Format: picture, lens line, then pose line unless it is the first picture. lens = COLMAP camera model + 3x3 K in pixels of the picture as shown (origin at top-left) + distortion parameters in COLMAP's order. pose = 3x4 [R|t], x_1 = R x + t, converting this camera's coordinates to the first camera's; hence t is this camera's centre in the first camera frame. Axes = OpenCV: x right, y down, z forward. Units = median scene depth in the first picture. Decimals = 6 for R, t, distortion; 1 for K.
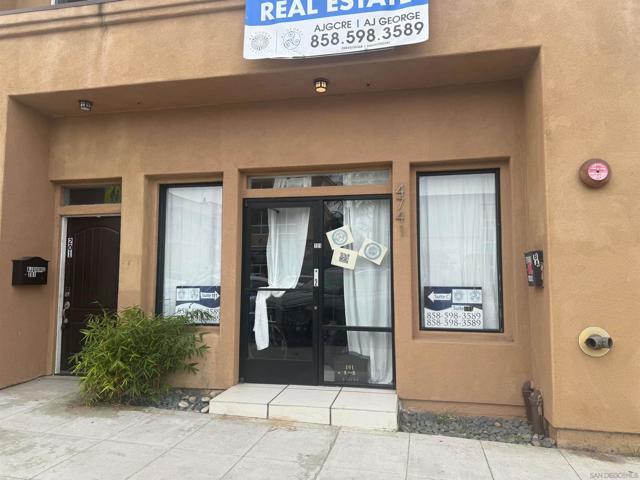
lens RADIAL K [[406.9, 0, 320.0], [0, 406.9, 240.0], [0, 0, 1]] dist [0.004680, 0.002684]
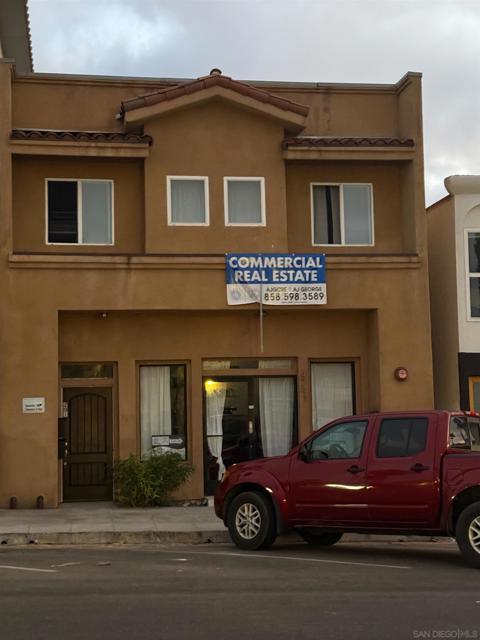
lens RADIAL K [[1002.6, 0, 240.0], [0, 1002.6, 320.0], [0, 0, 1]] dist [0.236526, 0.012278]
pose [[0.938798, 0.009221, 0.344345, -1.630368], [-0.012721, 0.999888, 0.007907, -0.413372], [-0.344233, -0.011804, 0.938810, -3.090298]]
